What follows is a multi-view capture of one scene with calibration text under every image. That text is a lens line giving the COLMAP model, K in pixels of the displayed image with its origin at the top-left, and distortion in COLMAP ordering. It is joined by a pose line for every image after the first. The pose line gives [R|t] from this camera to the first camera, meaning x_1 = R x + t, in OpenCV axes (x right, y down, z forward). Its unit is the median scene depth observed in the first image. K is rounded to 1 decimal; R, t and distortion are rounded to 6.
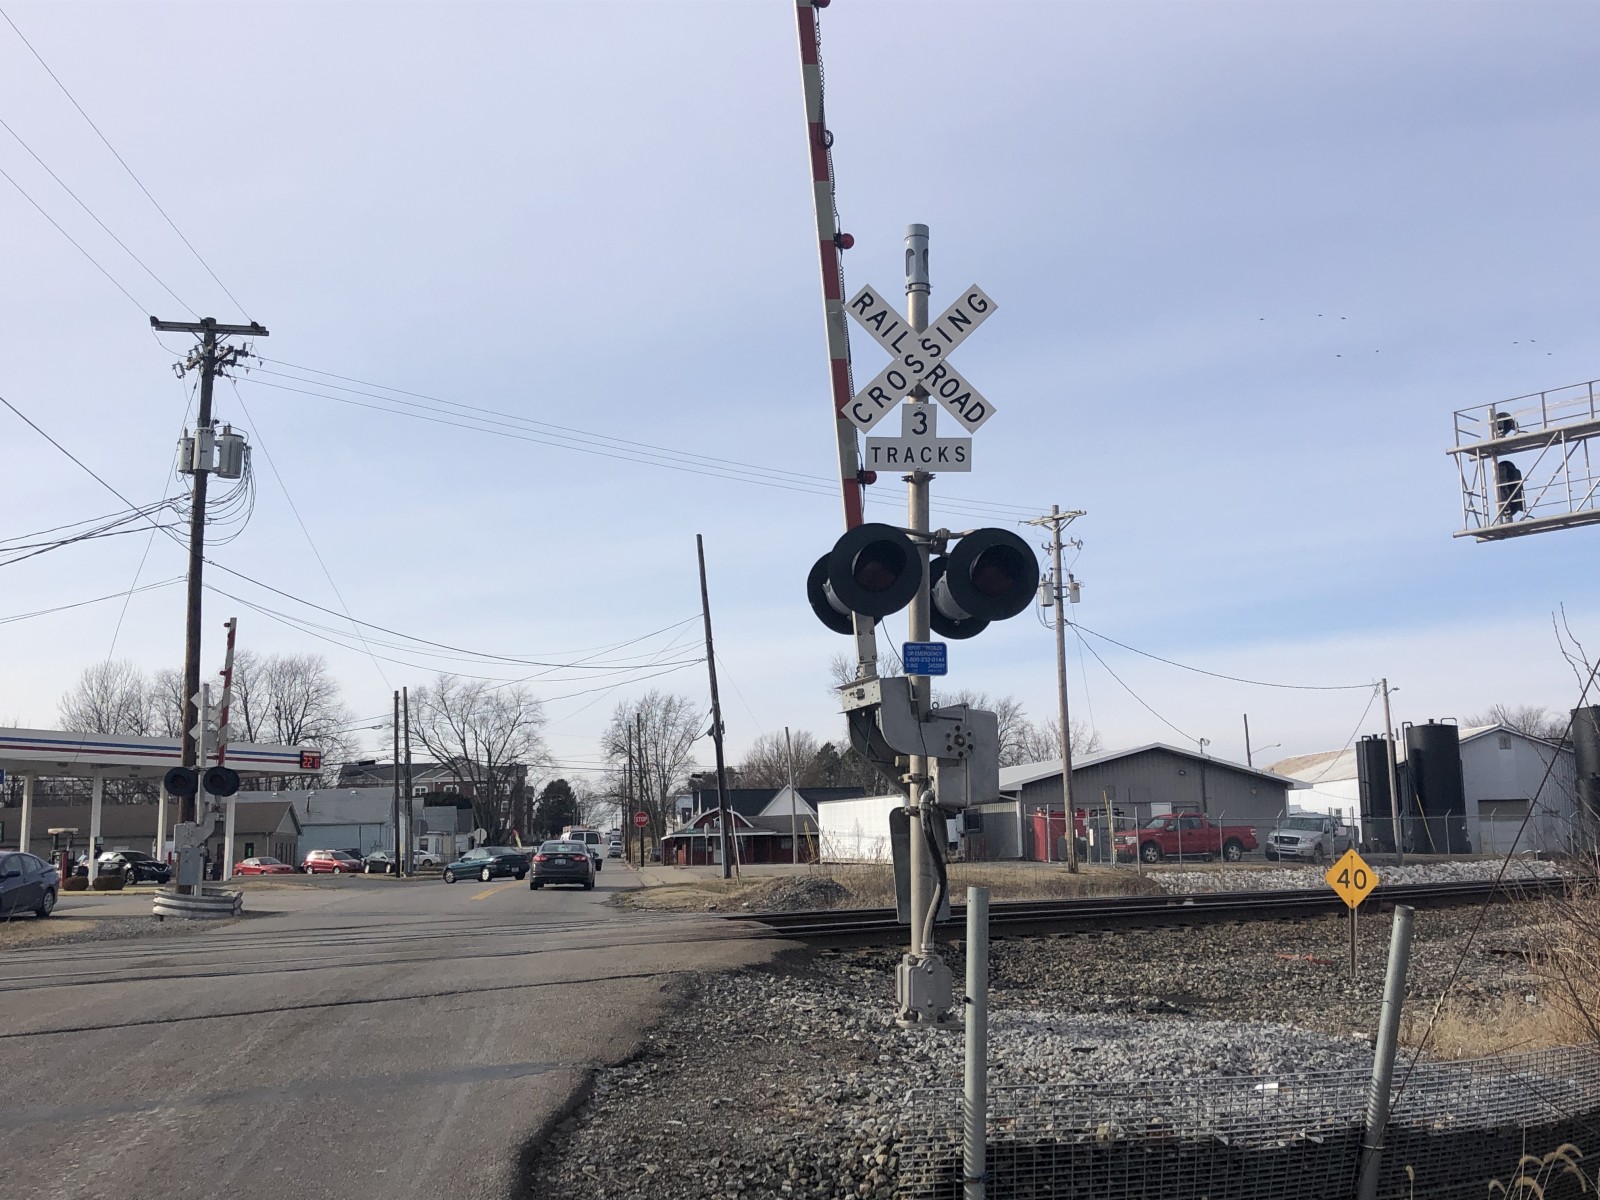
lens RADIAL K [[1614.8, 0, 800.0], [0, 1614.8, 600.0], [0, 0, 1]] dist [0.190426, -0.527750]
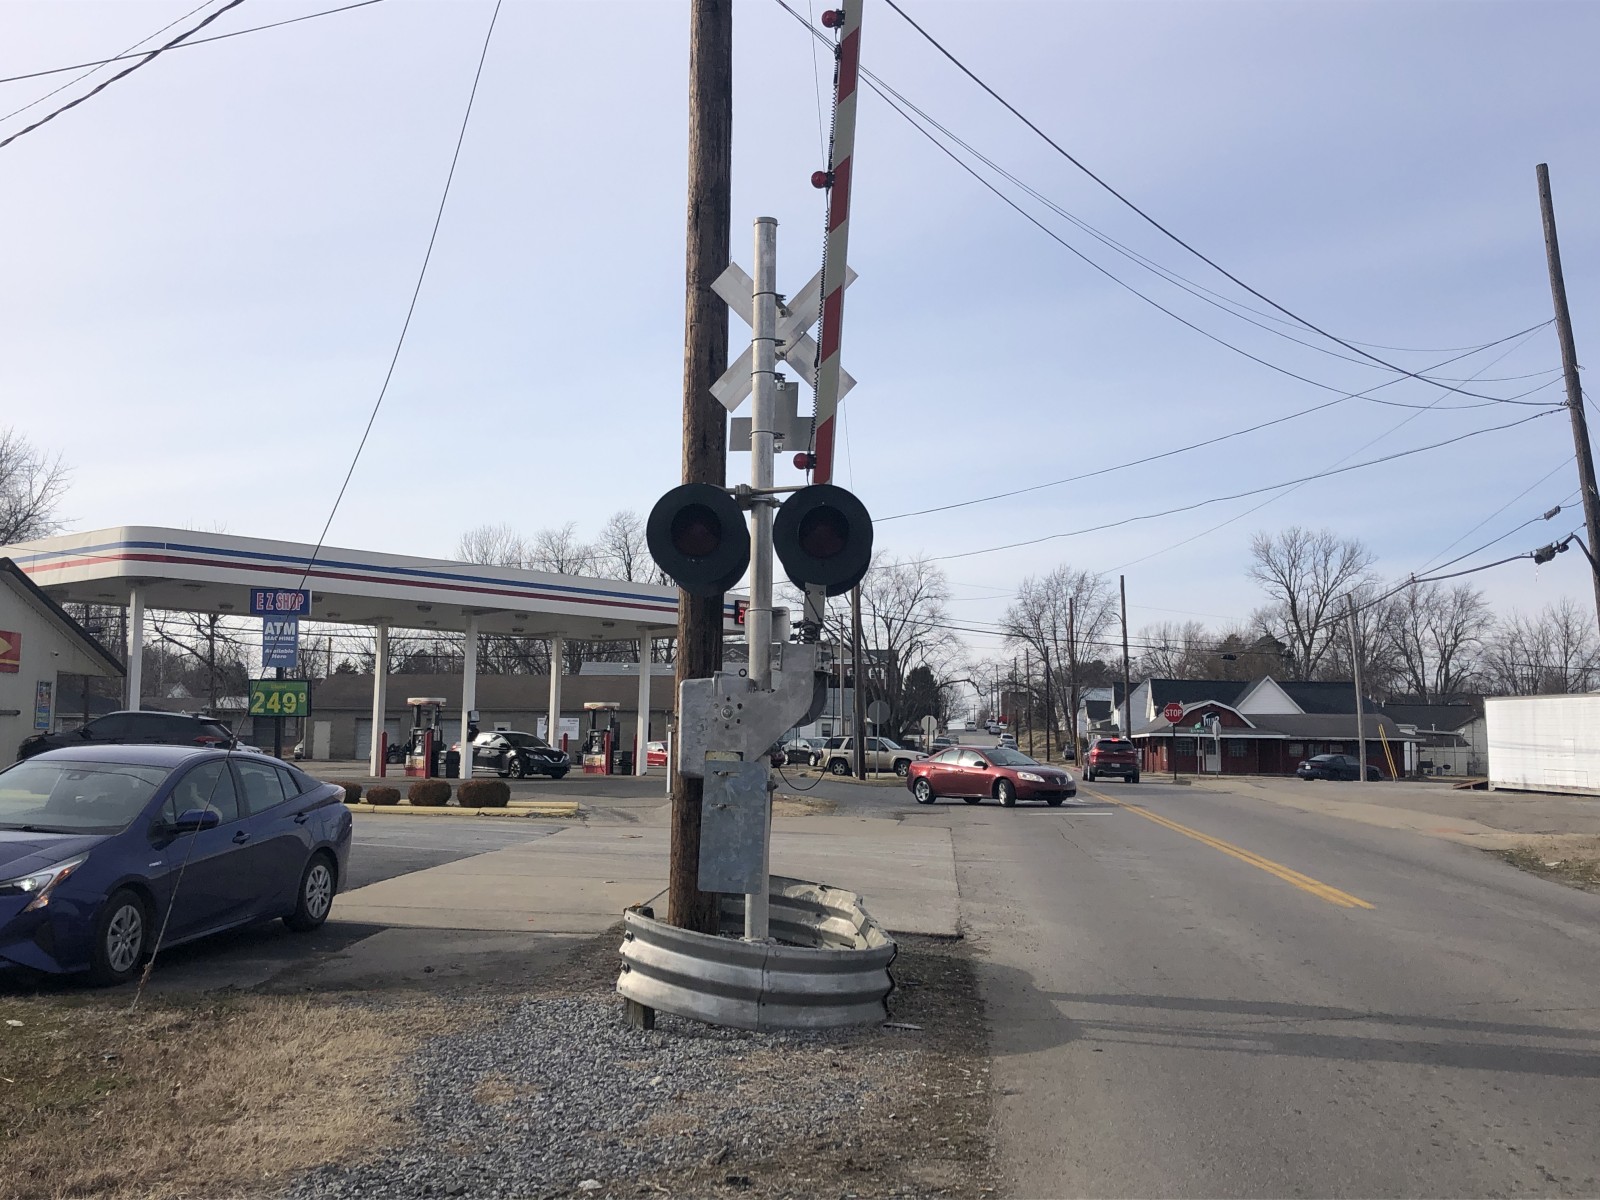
lens RADIAL K [[1614.8, 0, 800.0], [0, 1614.8, 600.0], [0, 0, 1]] dist [0.190426, -0.527750]
pose [[0.978113, 0.016141, -0.207447, -0.085132], [-0.002351, 0.997781, 0.066546, 0.029176], [0.208061, -0.064602, 0.975980, 0.205115]]
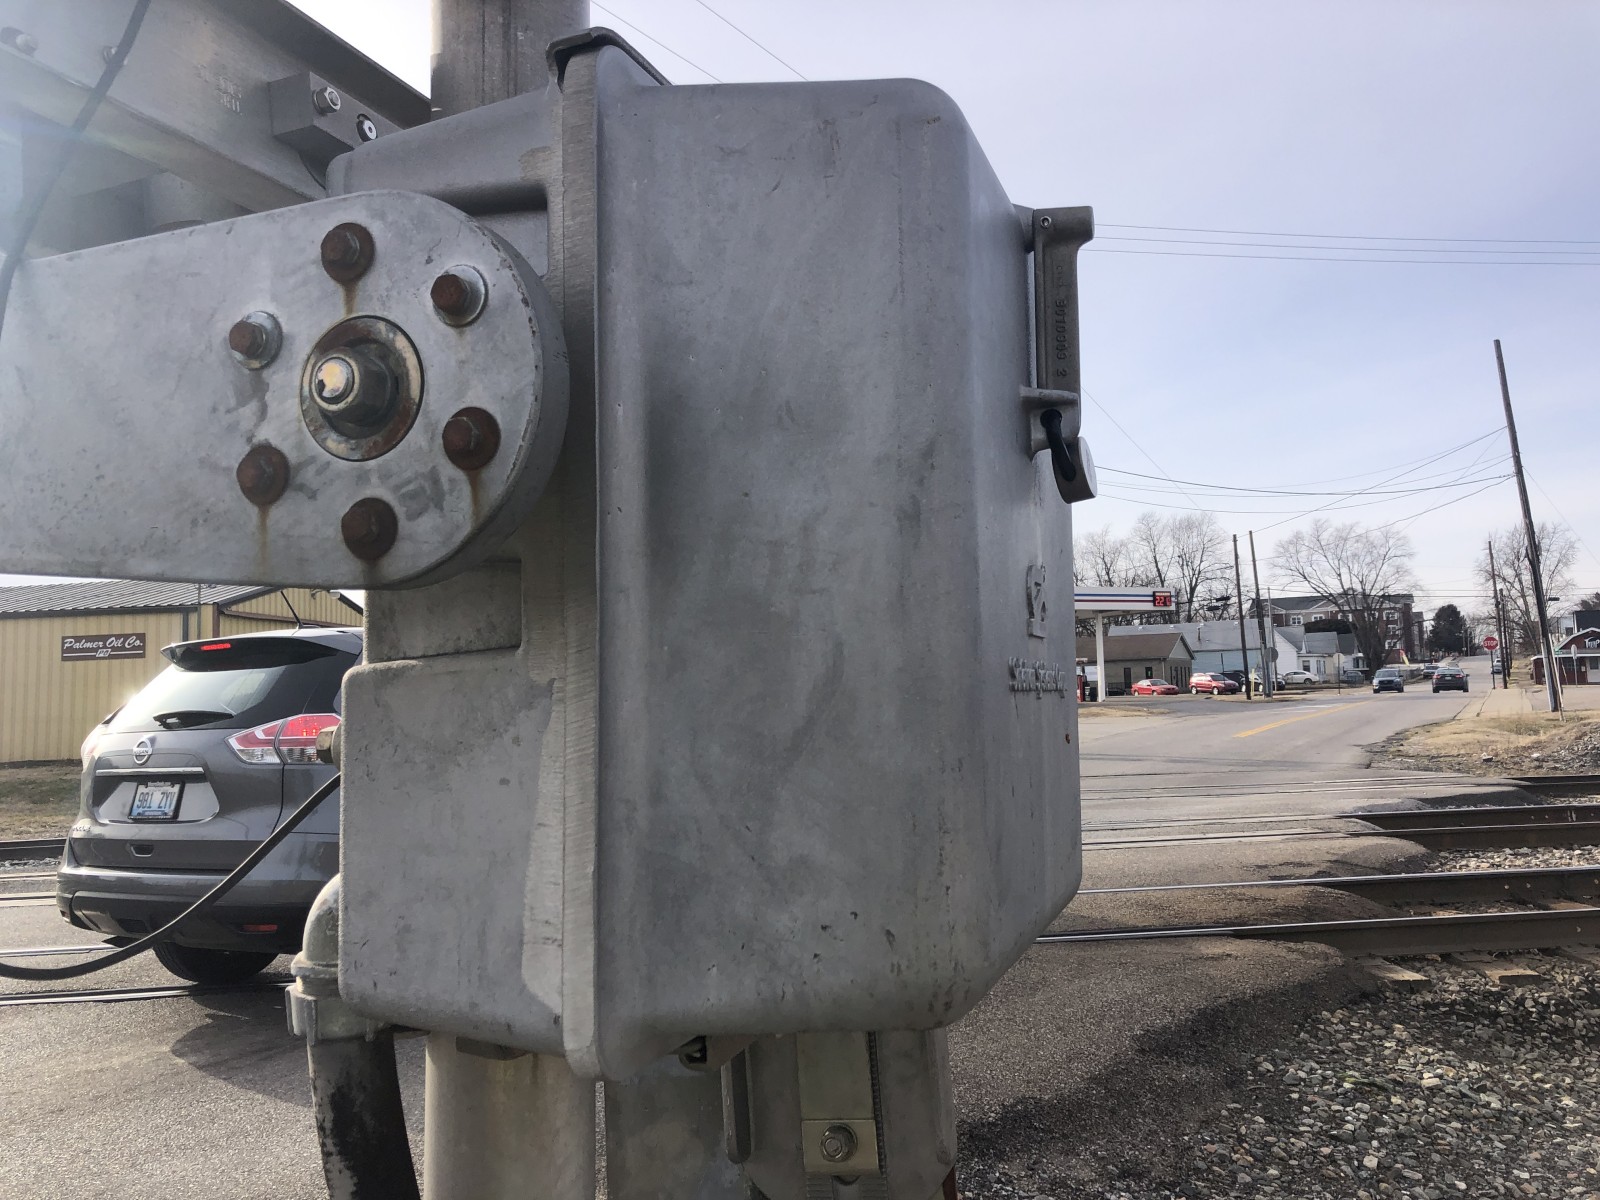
lens RADIAL K [[1278.3, 0, 801.4], [0, 1278.3, 576.1], [0, 0, 1]] dist [-0.028355, -0.000841]
pose [[0.810530, -0.053506, -0.583249, 0.013806], [0.100407, 0.993770, 0.048368, 0.008392], [0.577027, -0.097765, 0.810852, 0.083210]]
